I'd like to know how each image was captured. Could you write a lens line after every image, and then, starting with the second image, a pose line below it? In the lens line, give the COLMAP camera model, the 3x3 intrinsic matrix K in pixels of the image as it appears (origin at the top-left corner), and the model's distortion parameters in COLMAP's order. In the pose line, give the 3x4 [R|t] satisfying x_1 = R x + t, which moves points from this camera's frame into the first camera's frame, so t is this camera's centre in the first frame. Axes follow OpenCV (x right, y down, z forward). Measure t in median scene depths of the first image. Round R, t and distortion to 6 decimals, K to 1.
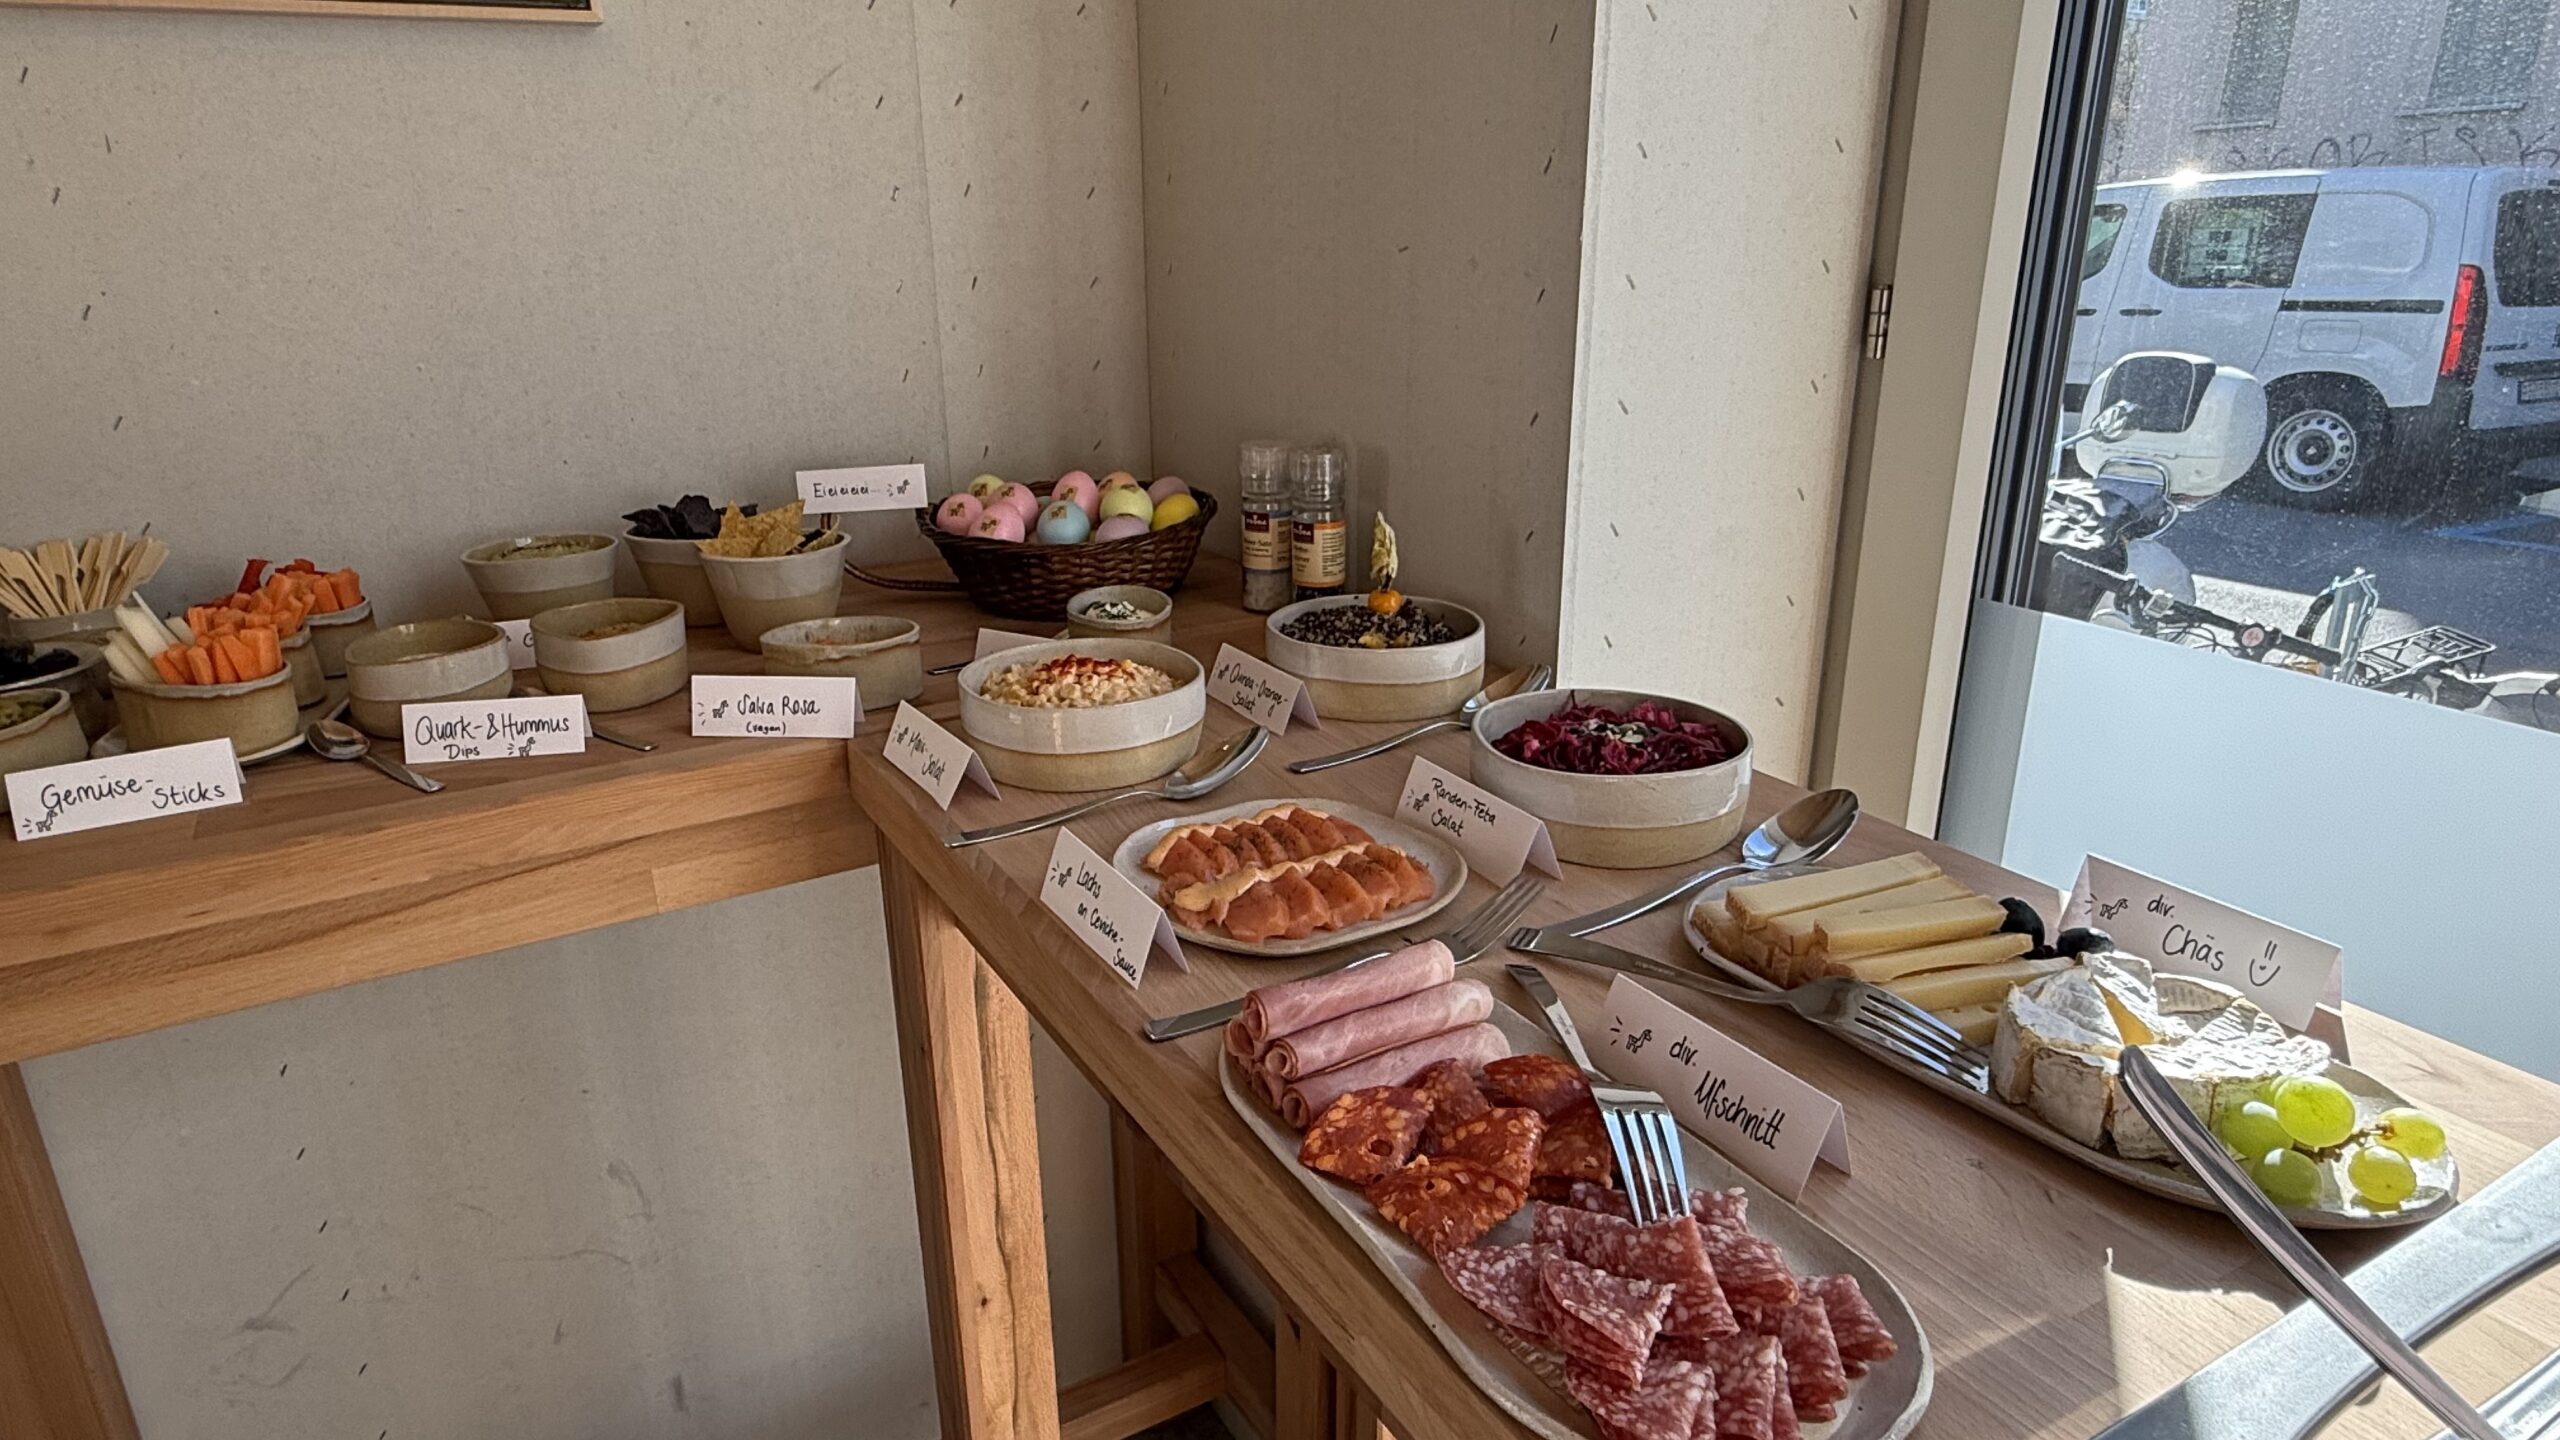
lens RADIAL K [[1586.0, 0, 1272.8], [0, 1586.0, 727.8], [0, 0, 1]] dist [-0.001214, 0.001019]
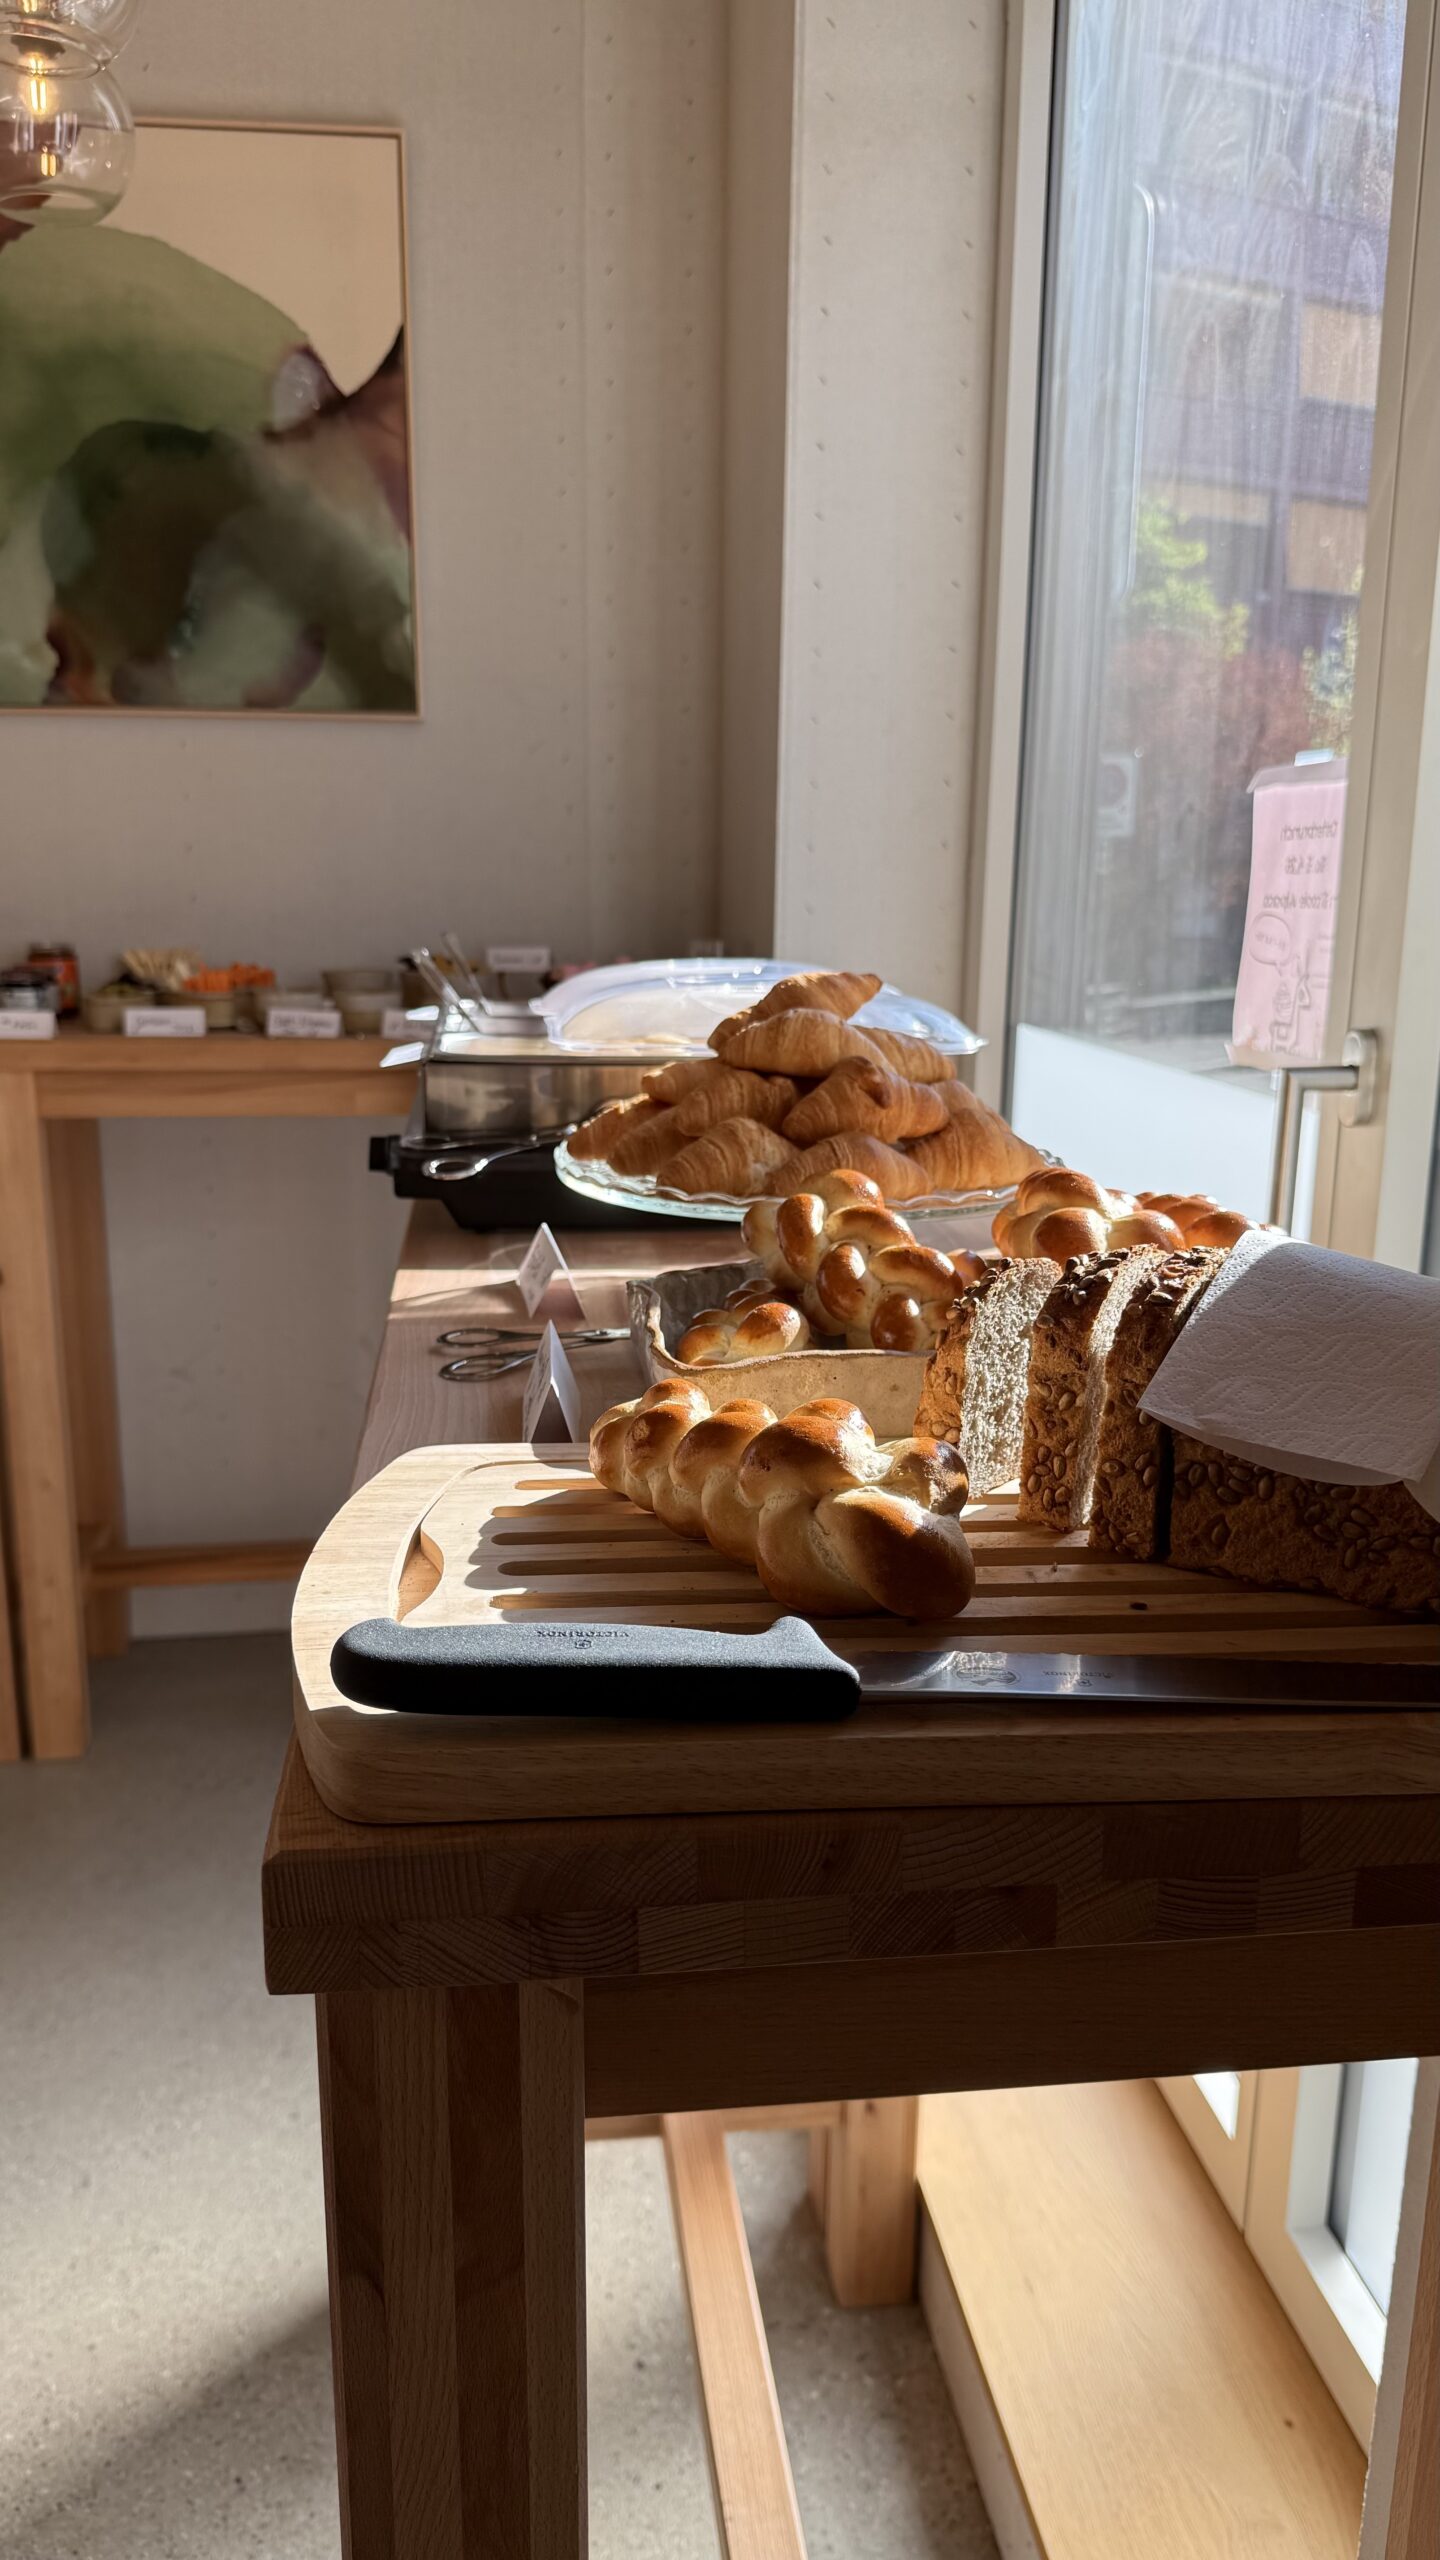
lens RADIAL K [[1891.4, 0, 712.4], [0, 1891.4, 1282.2], [0, 0, 1]] dist [0.013538, -0.046619]
pose [[0.927788, 0.110422, -0.356394, 1.156568], [-0.148272, 0.985656, -0.080604, 0.544287], [0.342382, 0.127627, 0.930852, -1.390649]]
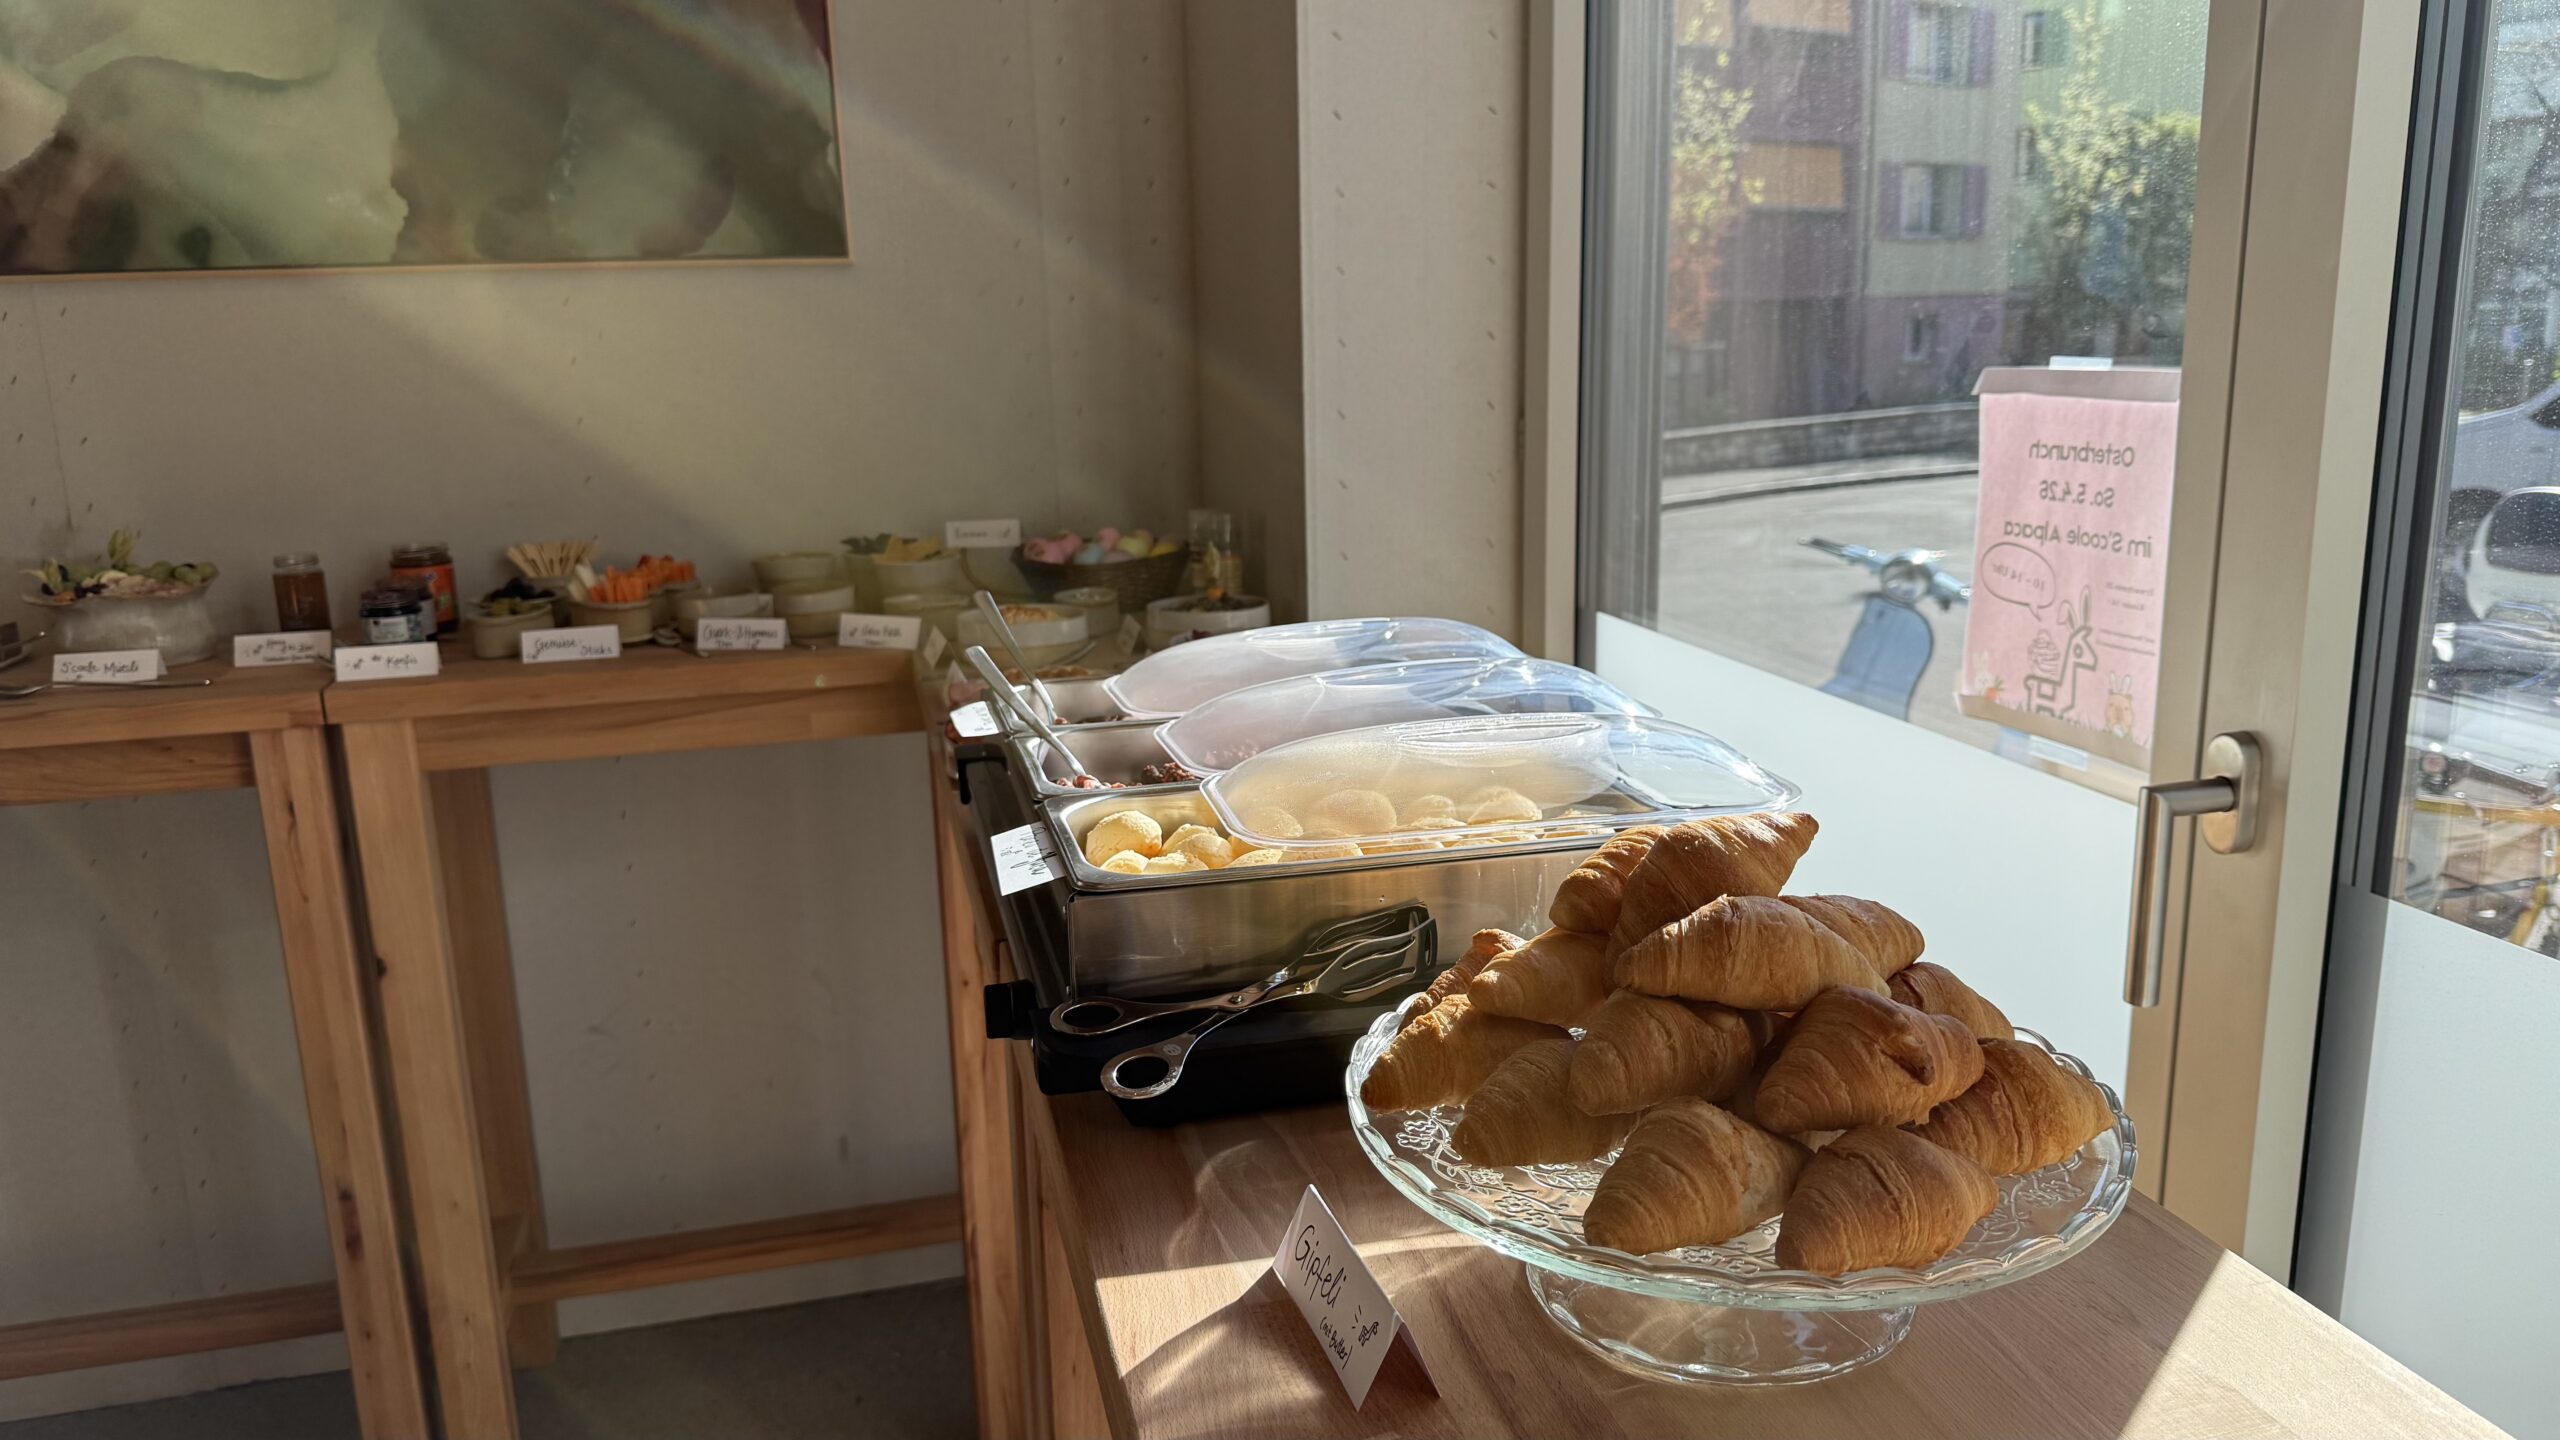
lens RADIAL K [[1891.4, 0, 1337.9], [0, 1891.4, 735.2], [0, 0, 1]] dist [0.013538, -0.046619]
pose [[0.970072, 0.051546, -0.237283, 0.828689], [-0.077139, 0.992006, -0.099865, 0.322471], [0.230239, 0.115180, 0.966294, -1.125556]]
